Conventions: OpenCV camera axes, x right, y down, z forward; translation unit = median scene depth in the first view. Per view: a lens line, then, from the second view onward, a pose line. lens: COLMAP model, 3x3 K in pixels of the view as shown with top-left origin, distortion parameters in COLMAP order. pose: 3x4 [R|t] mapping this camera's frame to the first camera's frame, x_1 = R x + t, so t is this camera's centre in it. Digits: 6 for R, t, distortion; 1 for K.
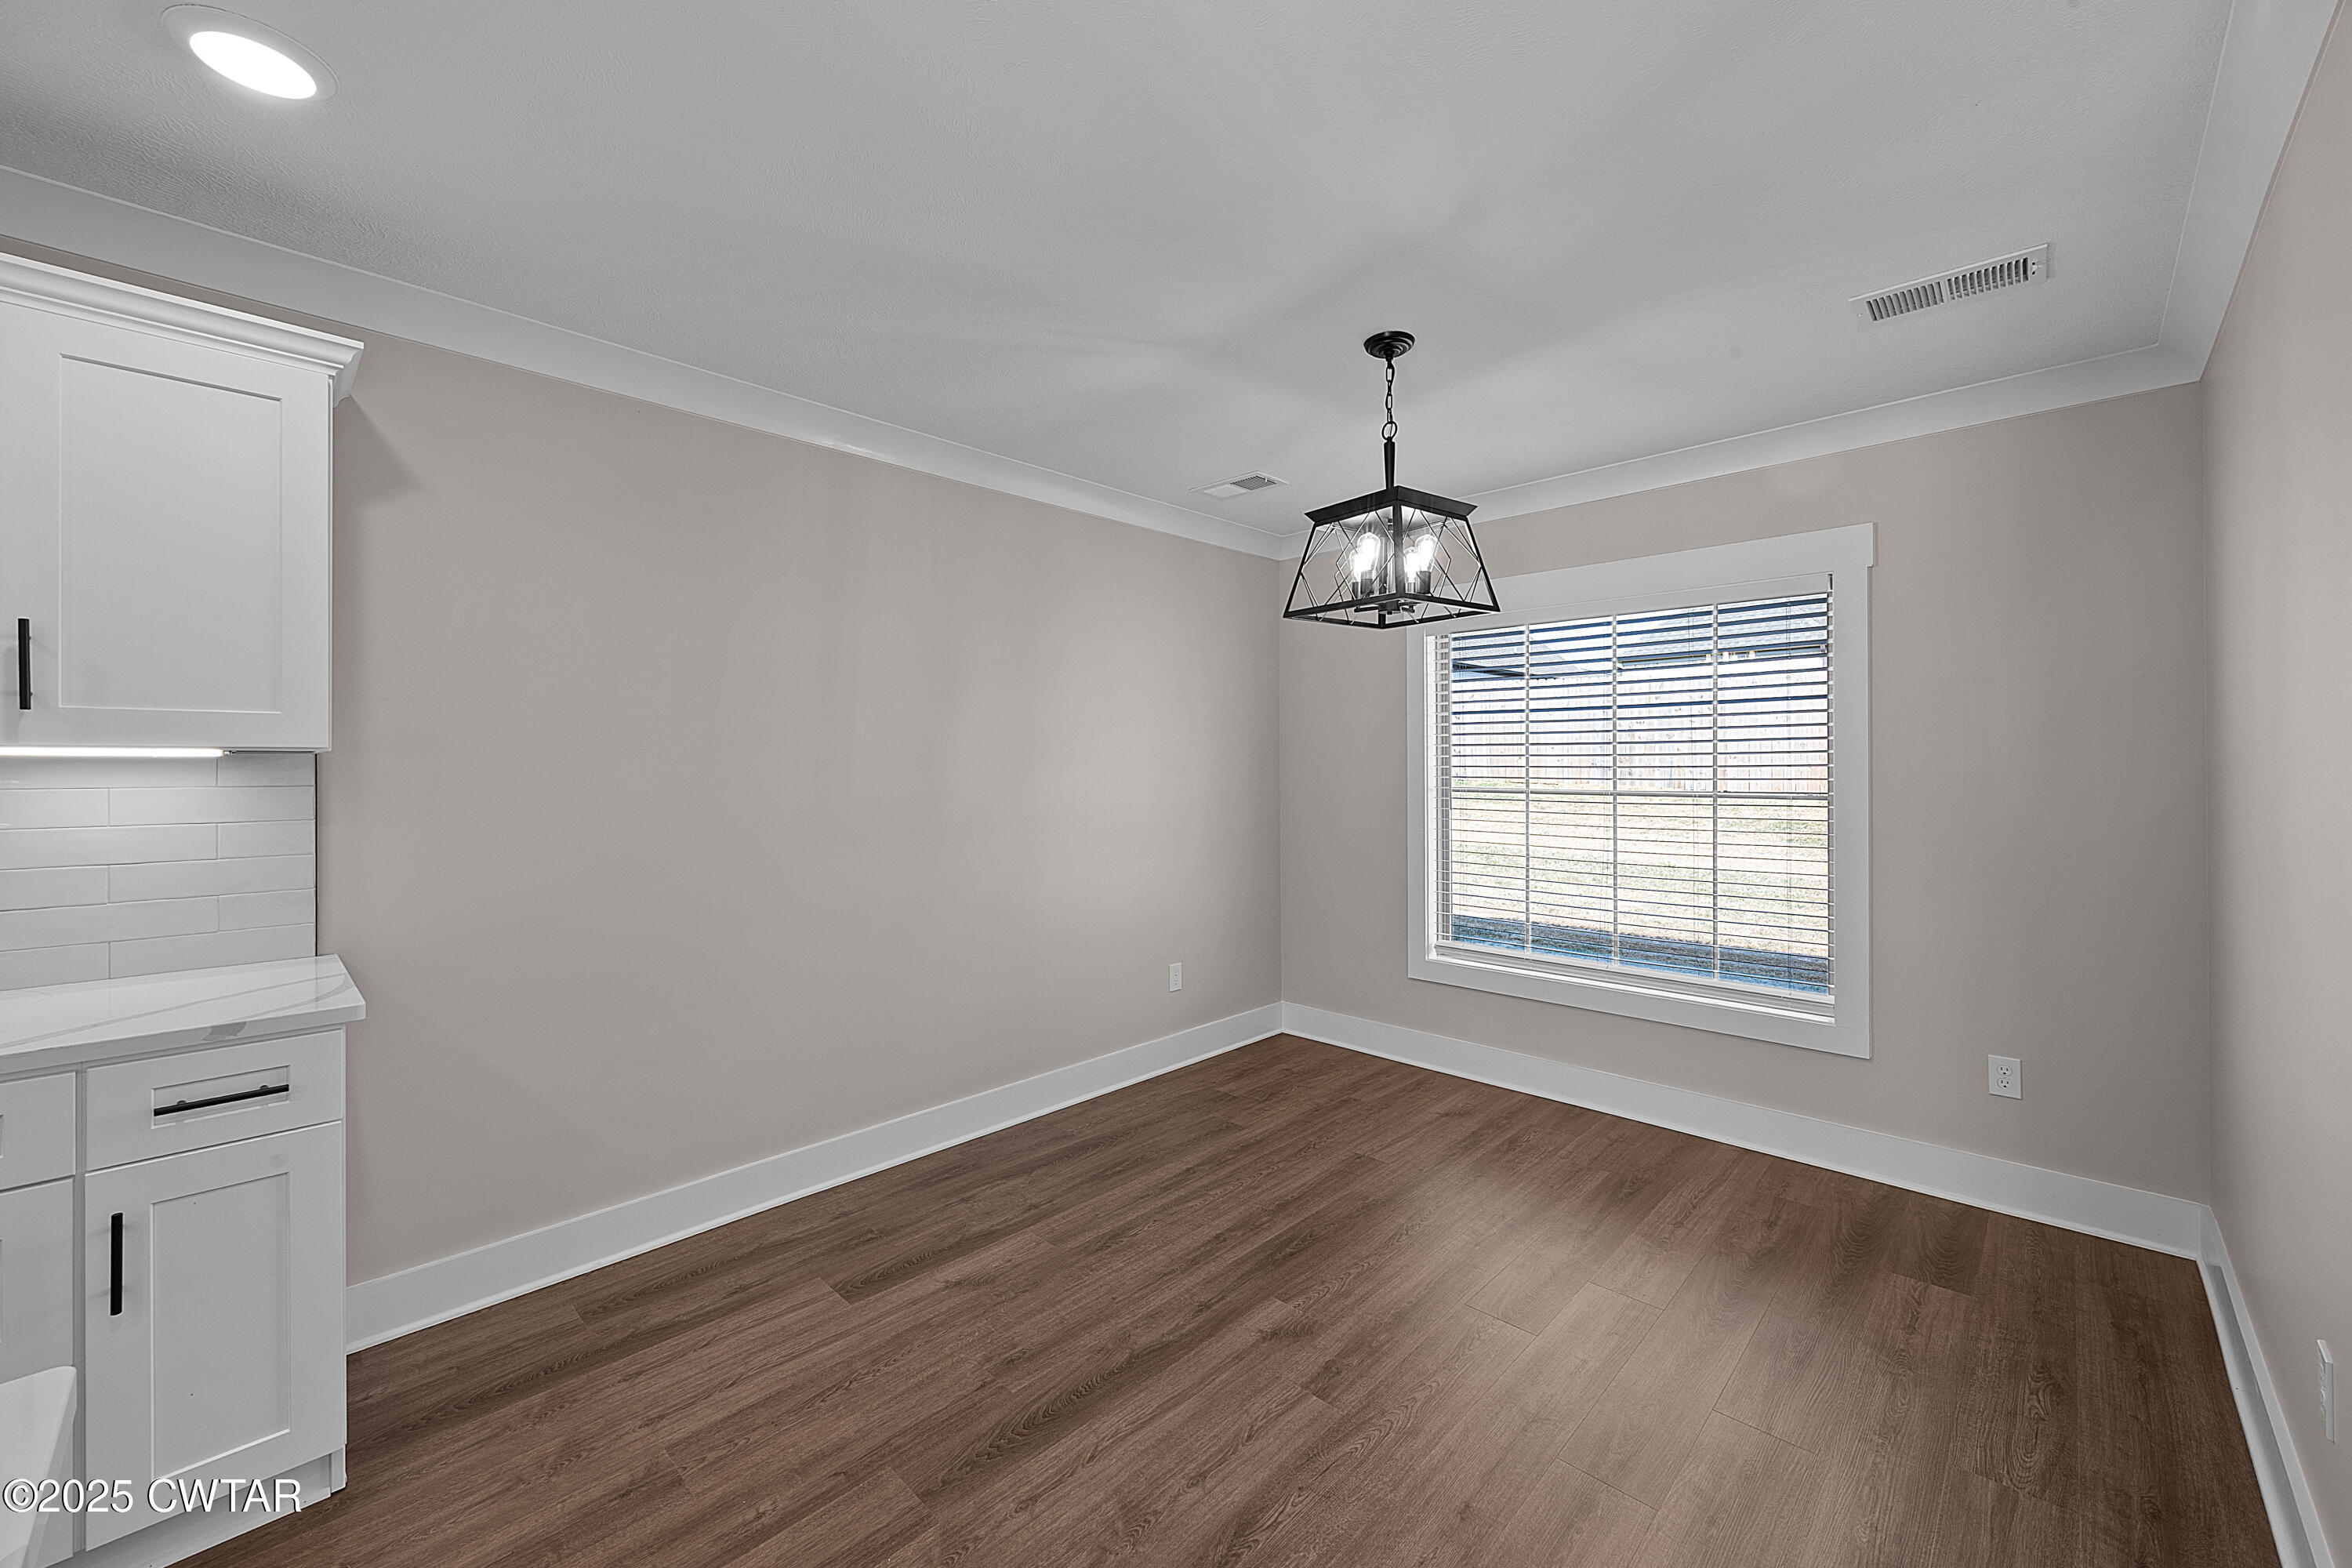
lens RADIAL K [[915.6, 0, 1186.9], [0, 915.6, 762.0], [0, 0, 1]] dist [0.000767, 0.000042]
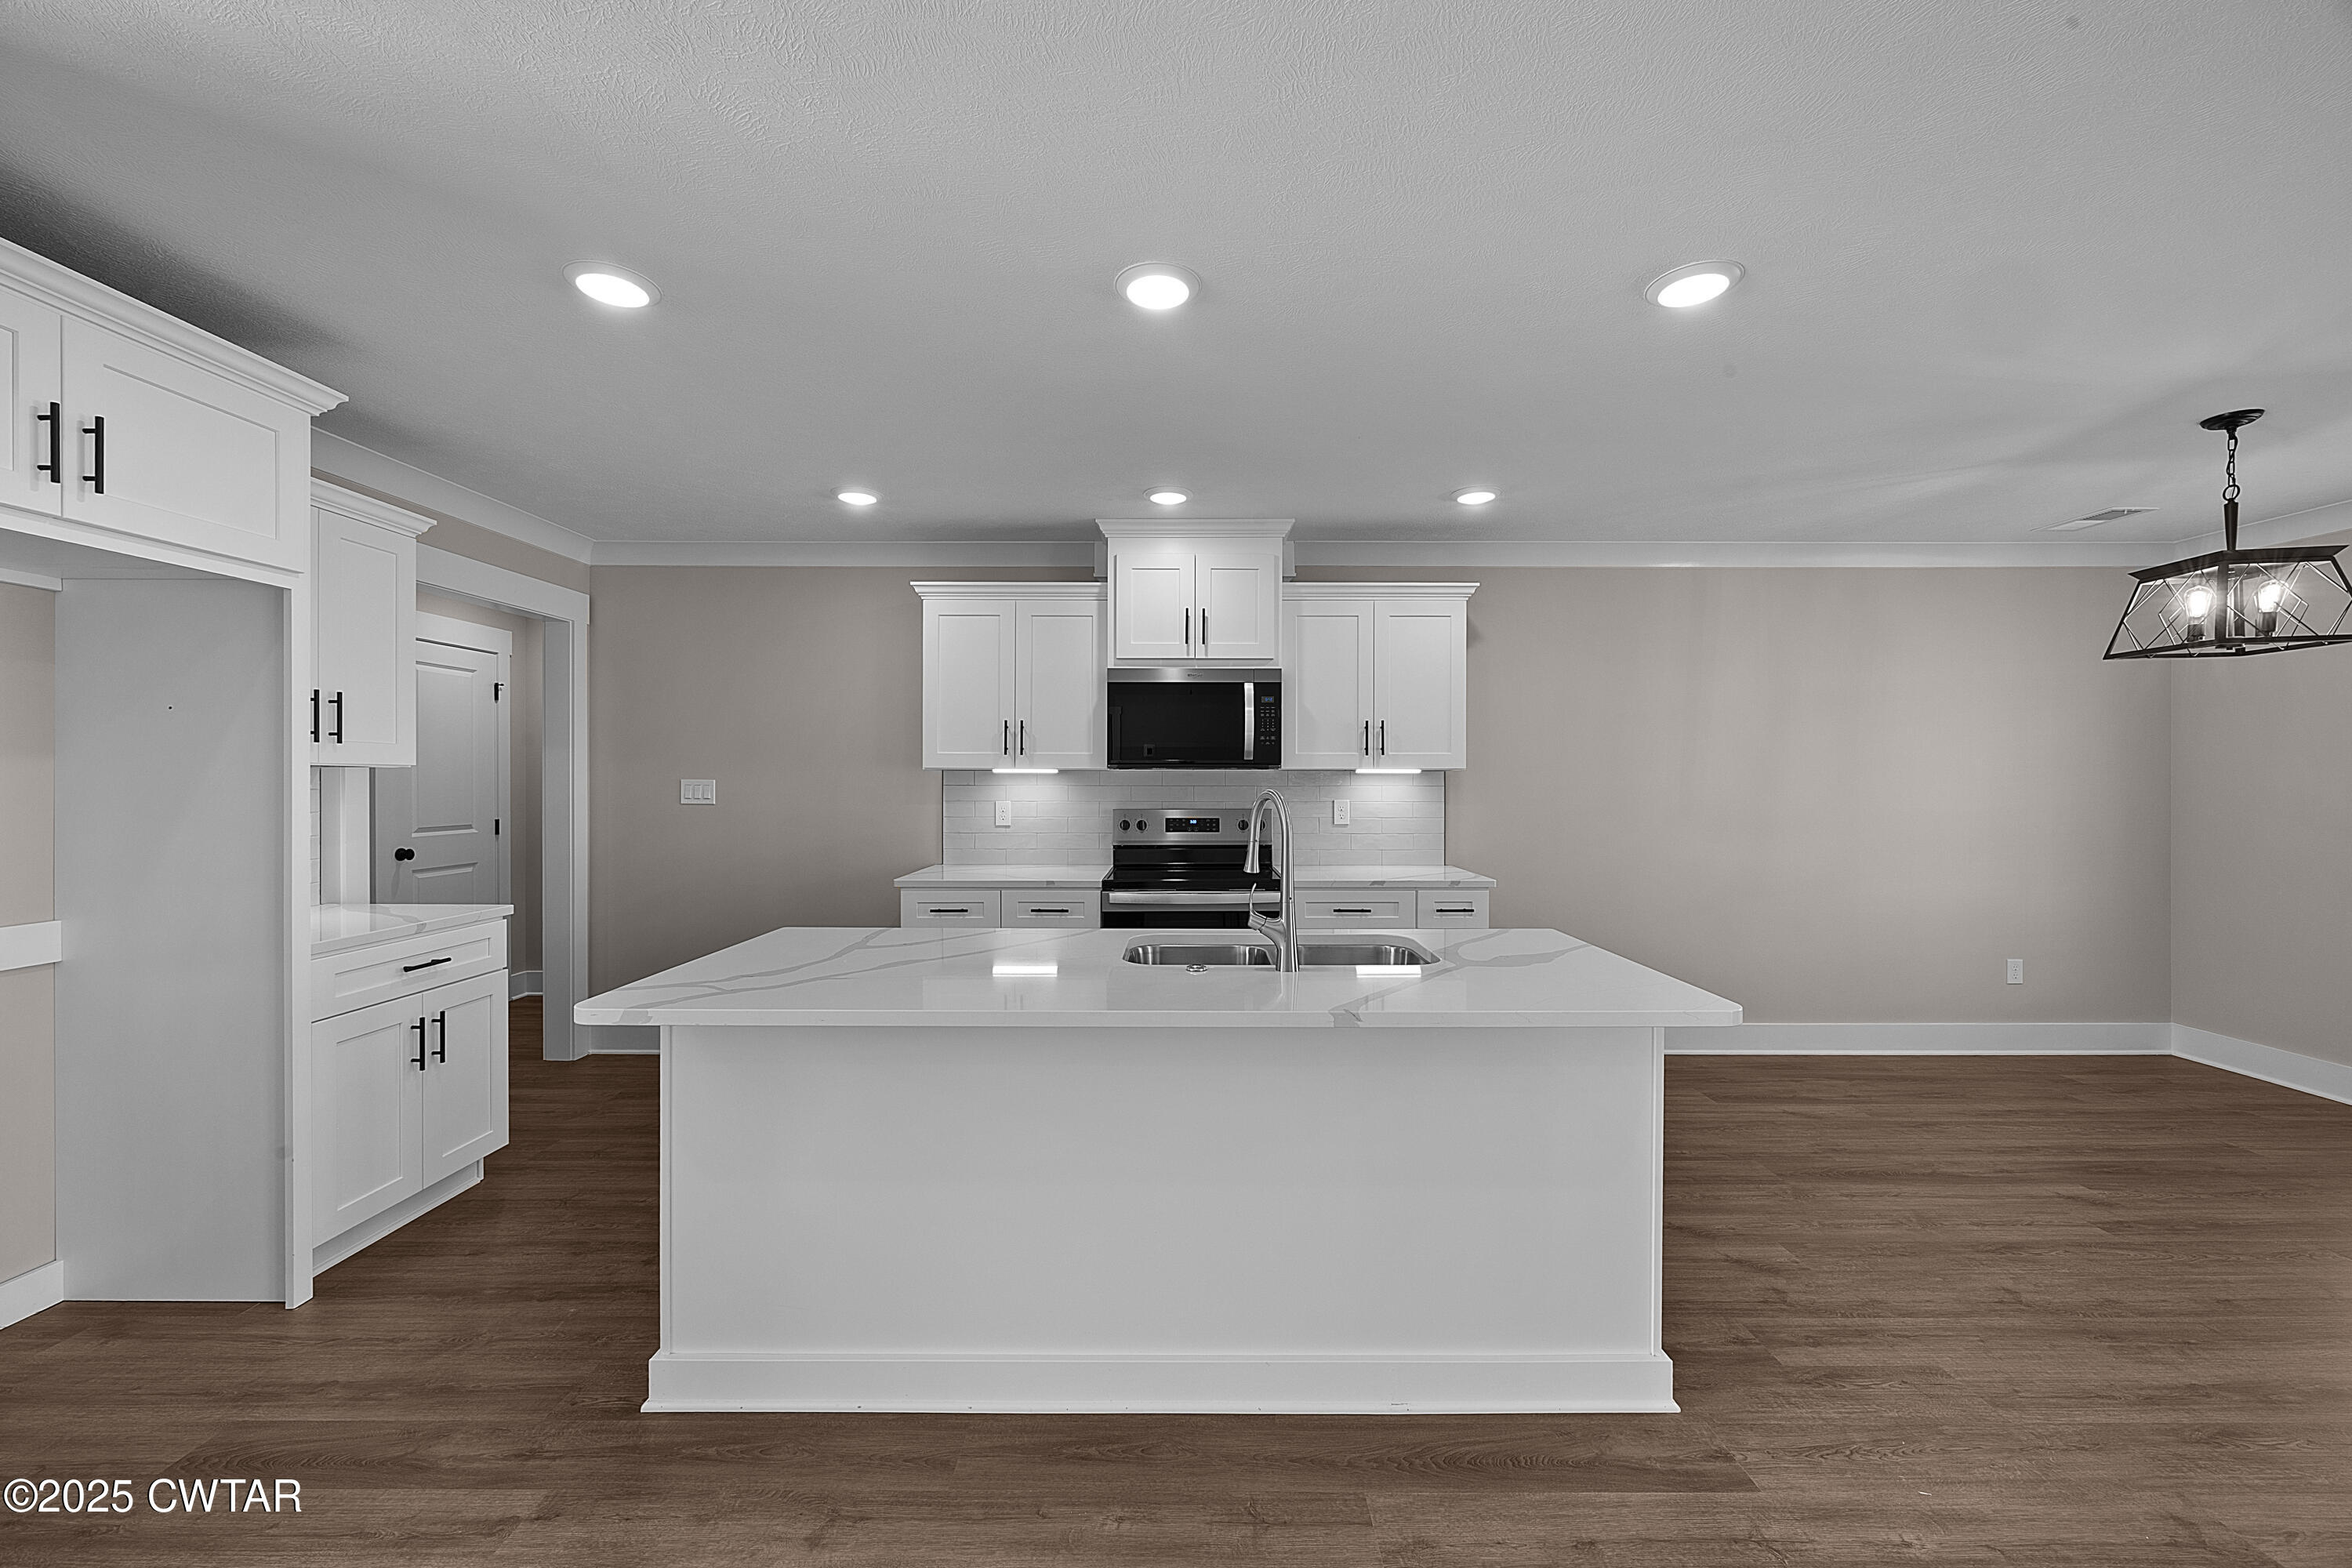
lens RADIAL K [[915.6, 0, 1173.0], [0, 915.6, 785.6], [0, 0, 1]] dist [0.000767, 0.000042]
pose [[0.691164, 0.007973, -0.722654, 0.130370], [0.000609, 0.999932, 0.011615, -0.000613], [0.722698, -0.008468, 0.691112, -0.765284]]
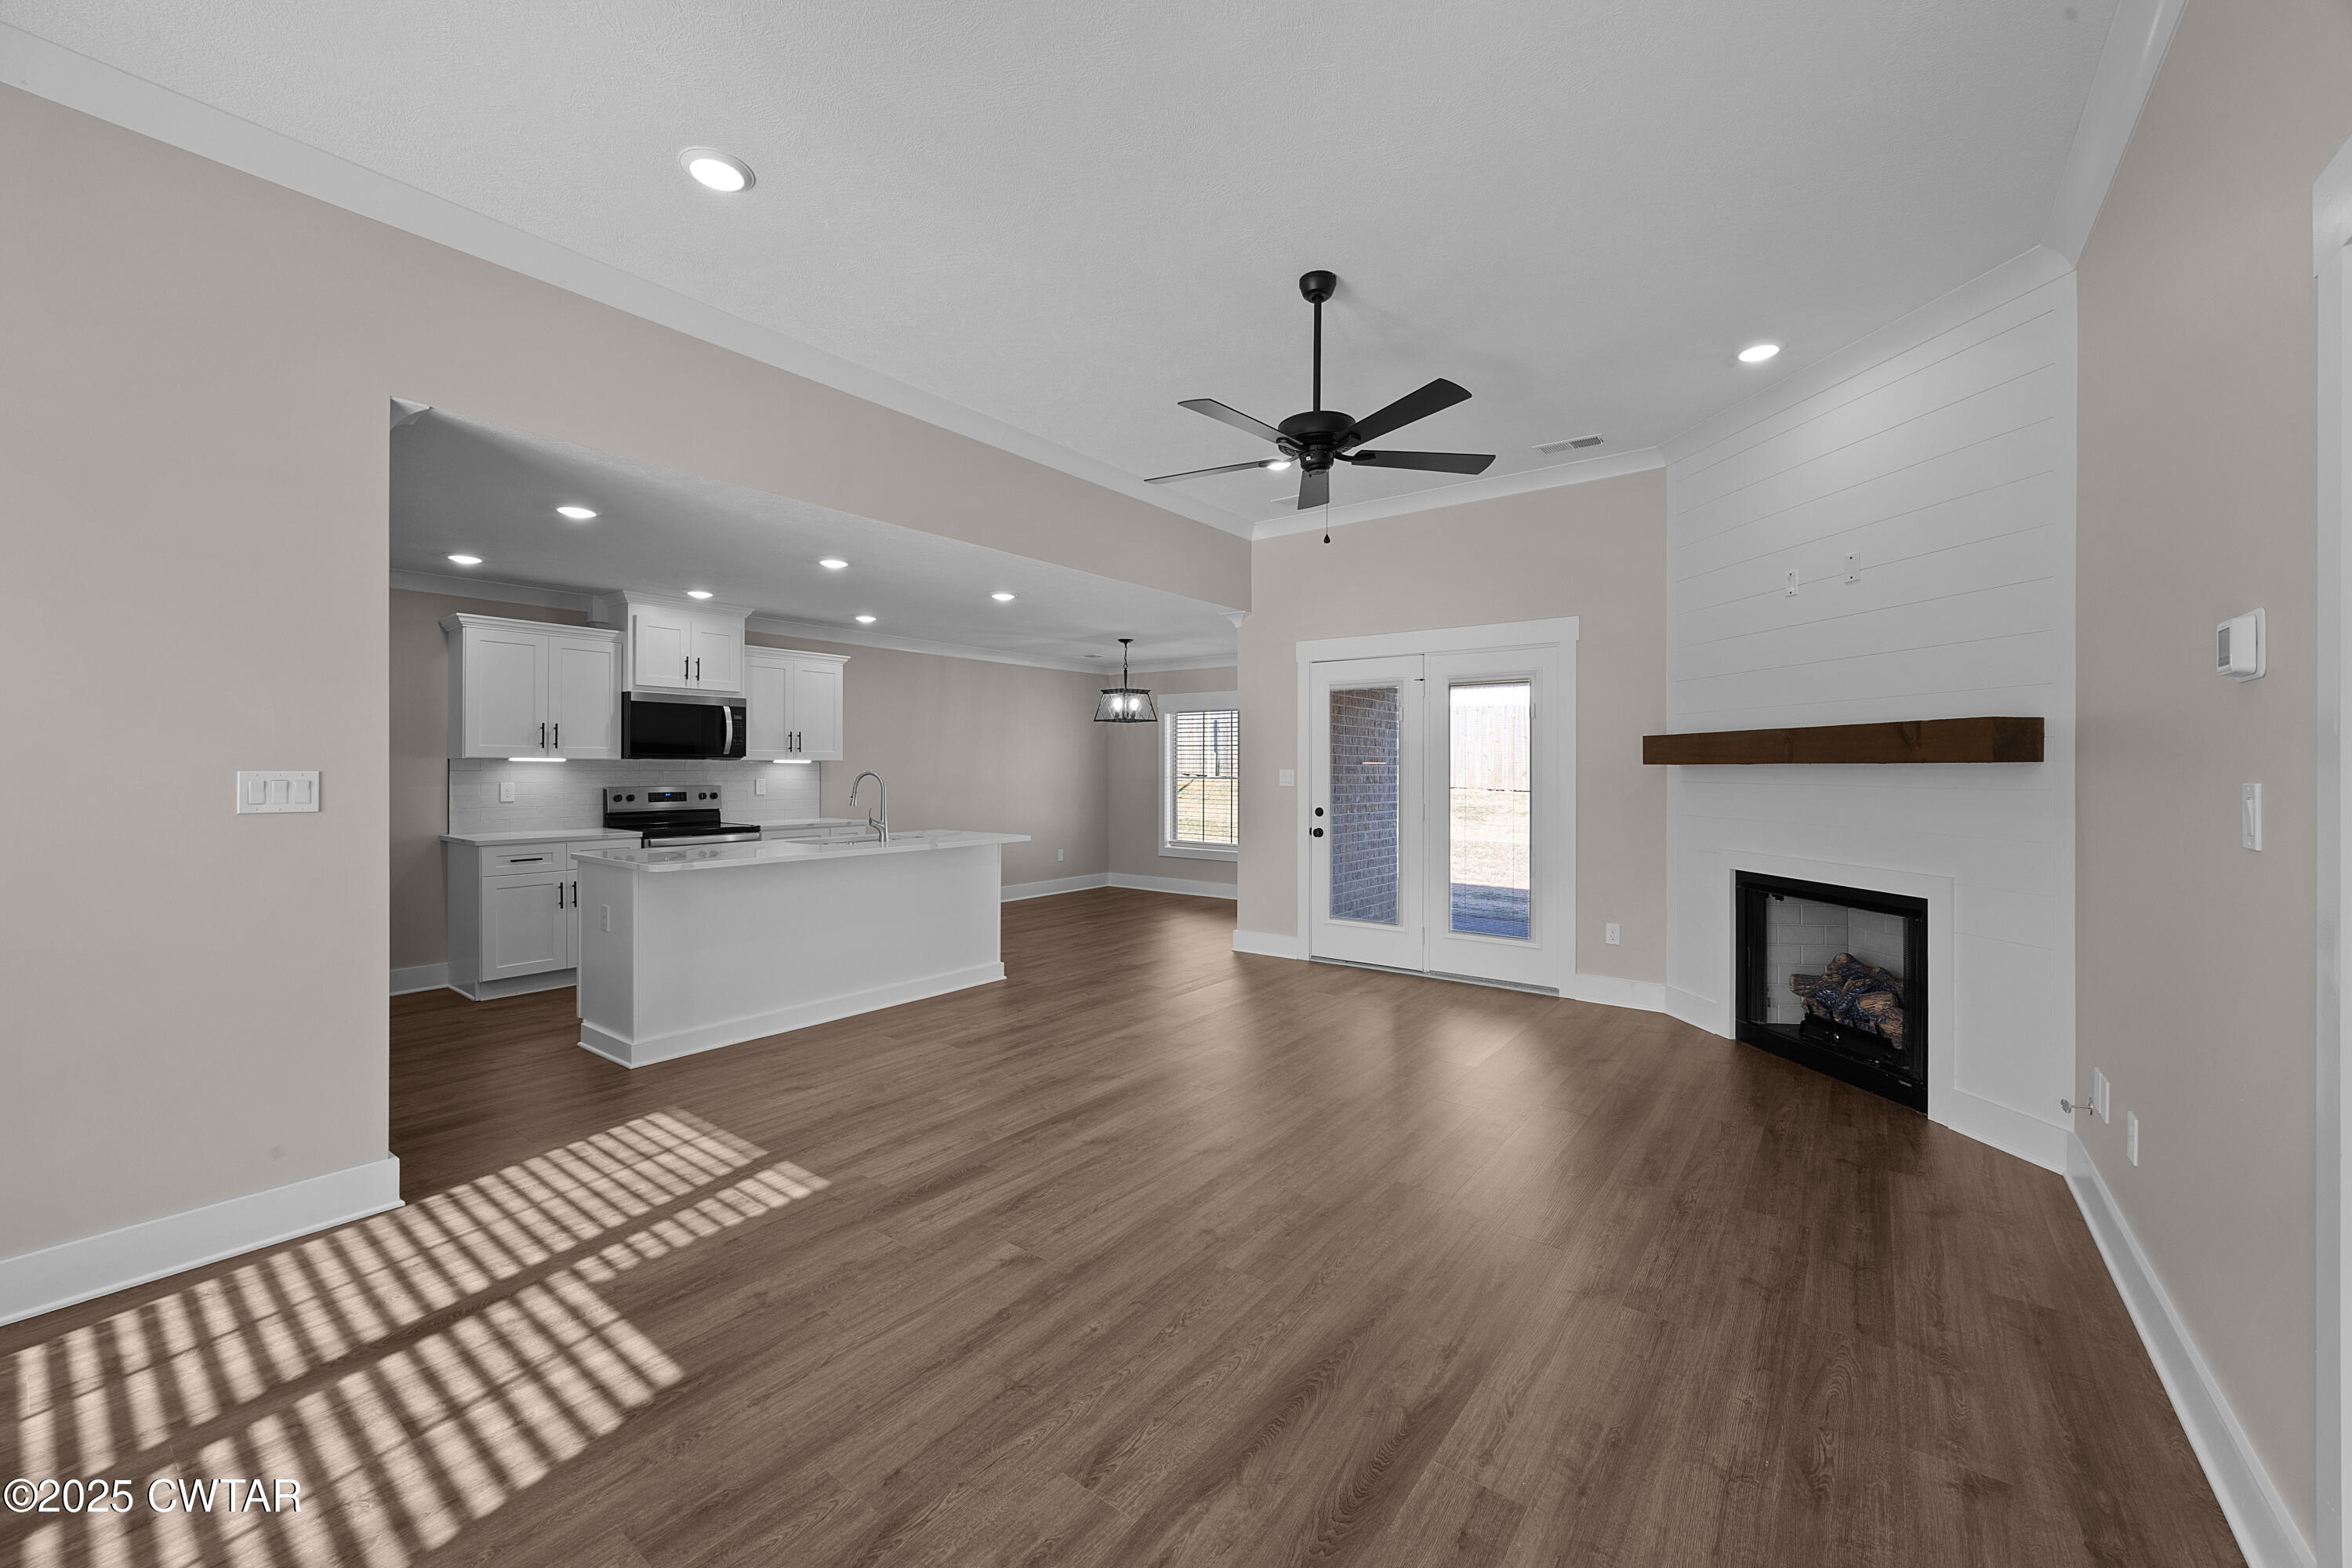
lens RADIAL K [[915.6, 0, 1181.7], [0, 915.6, 777.1], [0, 0, 1]] dist [0.000767, 0.000042]
pose [[0.993512, 0.005557, 0.113595, 0.046215], [-0.007264, 0.999867, 0.014612, -0.009226], [-0.113498, -0.015342, 0.993420, -2.241751]]
